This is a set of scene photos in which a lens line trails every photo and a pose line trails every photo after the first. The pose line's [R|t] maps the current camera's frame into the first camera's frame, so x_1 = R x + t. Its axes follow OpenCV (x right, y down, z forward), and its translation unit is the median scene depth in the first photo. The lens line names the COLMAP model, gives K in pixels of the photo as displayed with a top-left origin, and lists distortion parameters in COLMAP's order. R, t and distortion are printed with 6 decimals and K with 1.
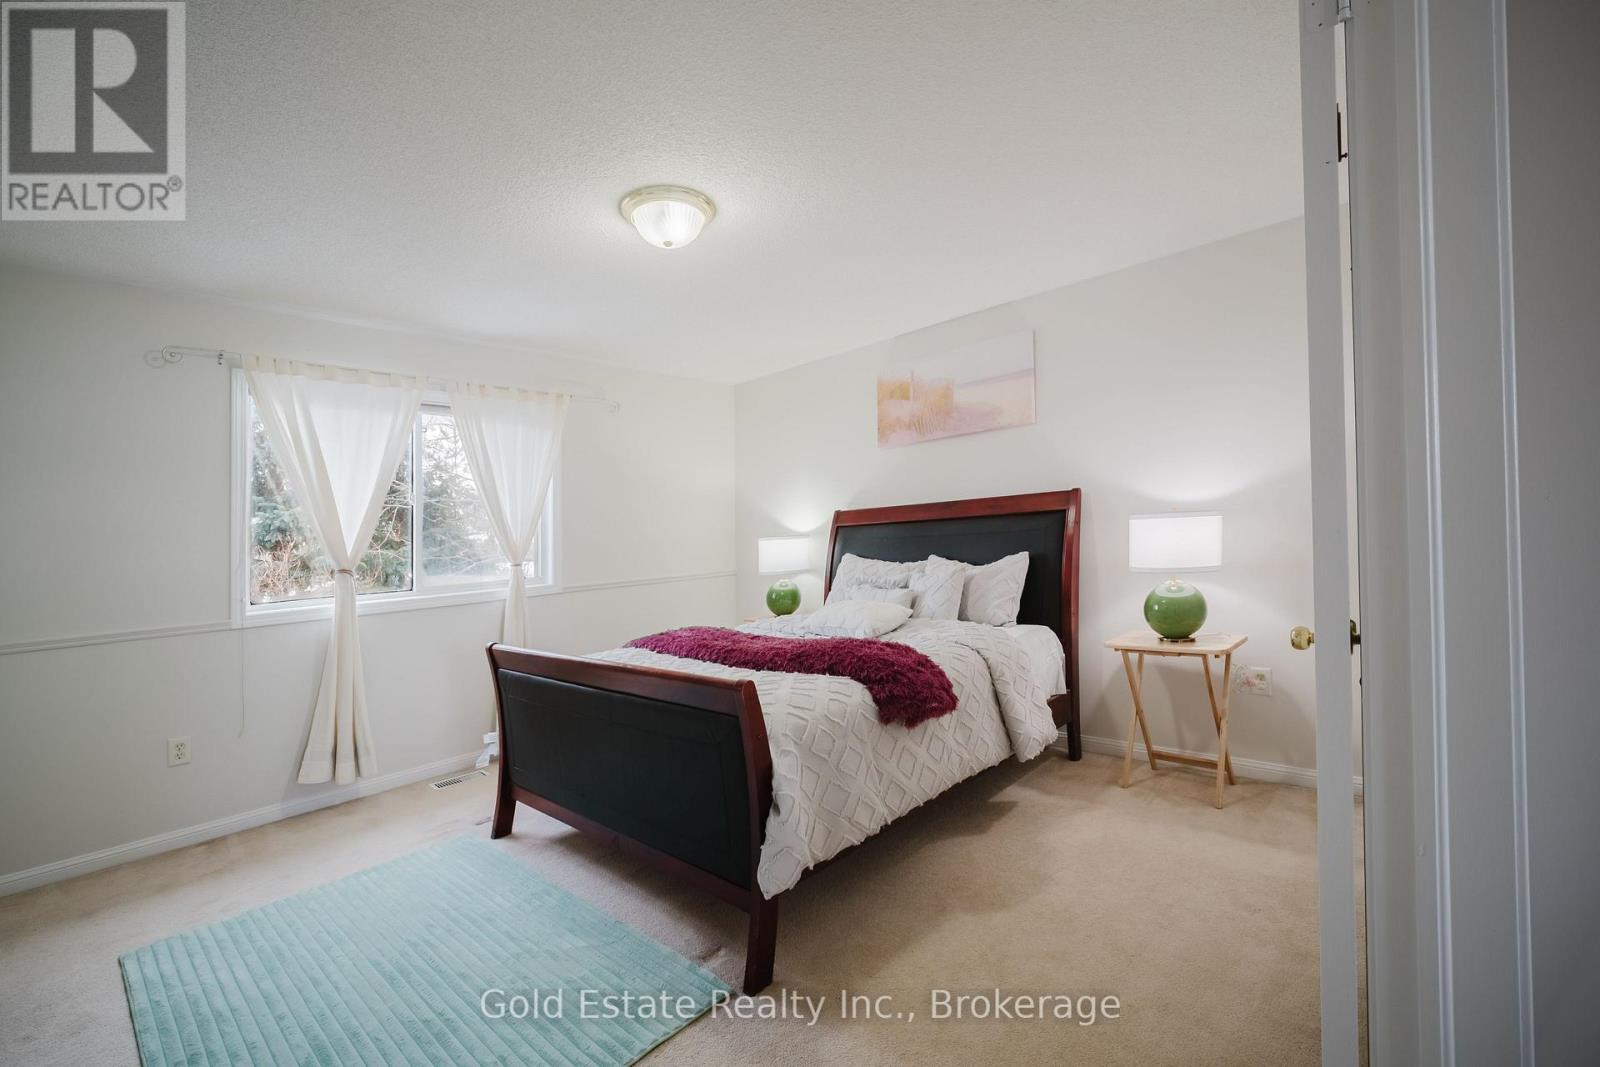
lens RADIAL K [[671.2, 0, 806.5], [0, 671.2, 508.4], [0, 0, 1]] dist [0.011652, -0.002570]
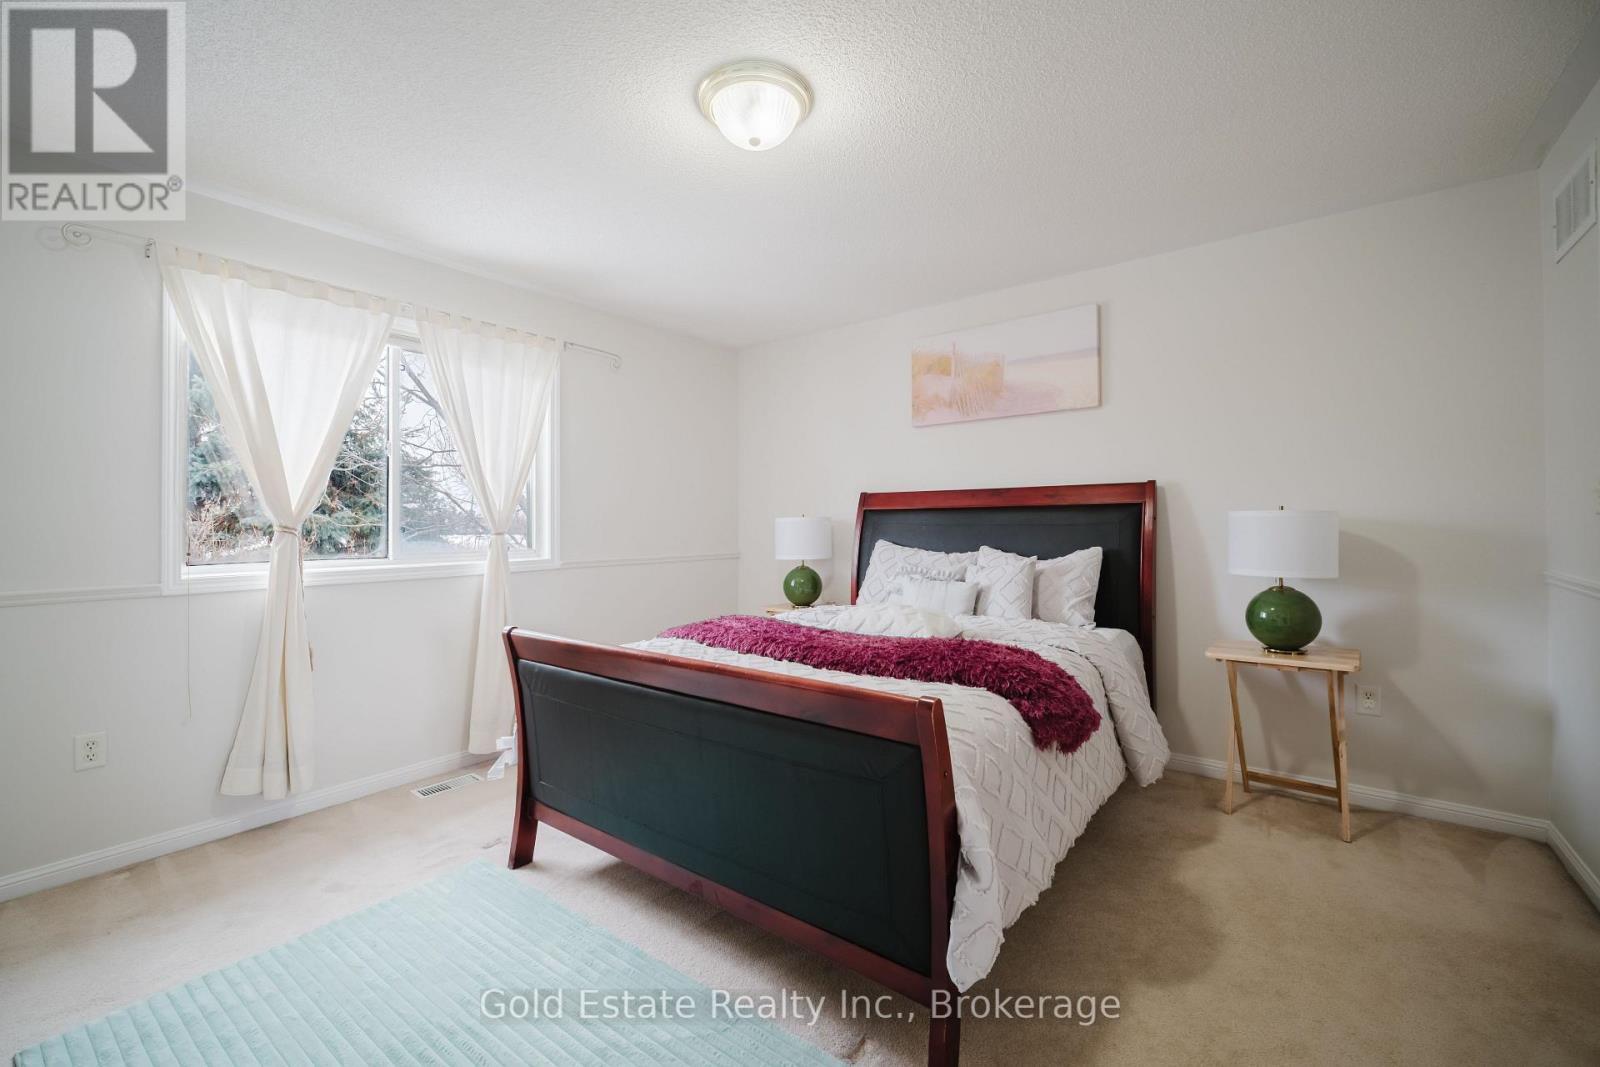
lens RADIAL K [[671.2, 0, 807.0], [0, 671.2, 526.8], [0, 0, 1]] dist [0.011652, -0.002570]
pose [[0.995450, 0.049295, 0.081539, -0.172258], [-0.052900, 0.997688, 0.042654, 0.024261], [-0.079248, -0.046774, 0.995757, 0.161674]]
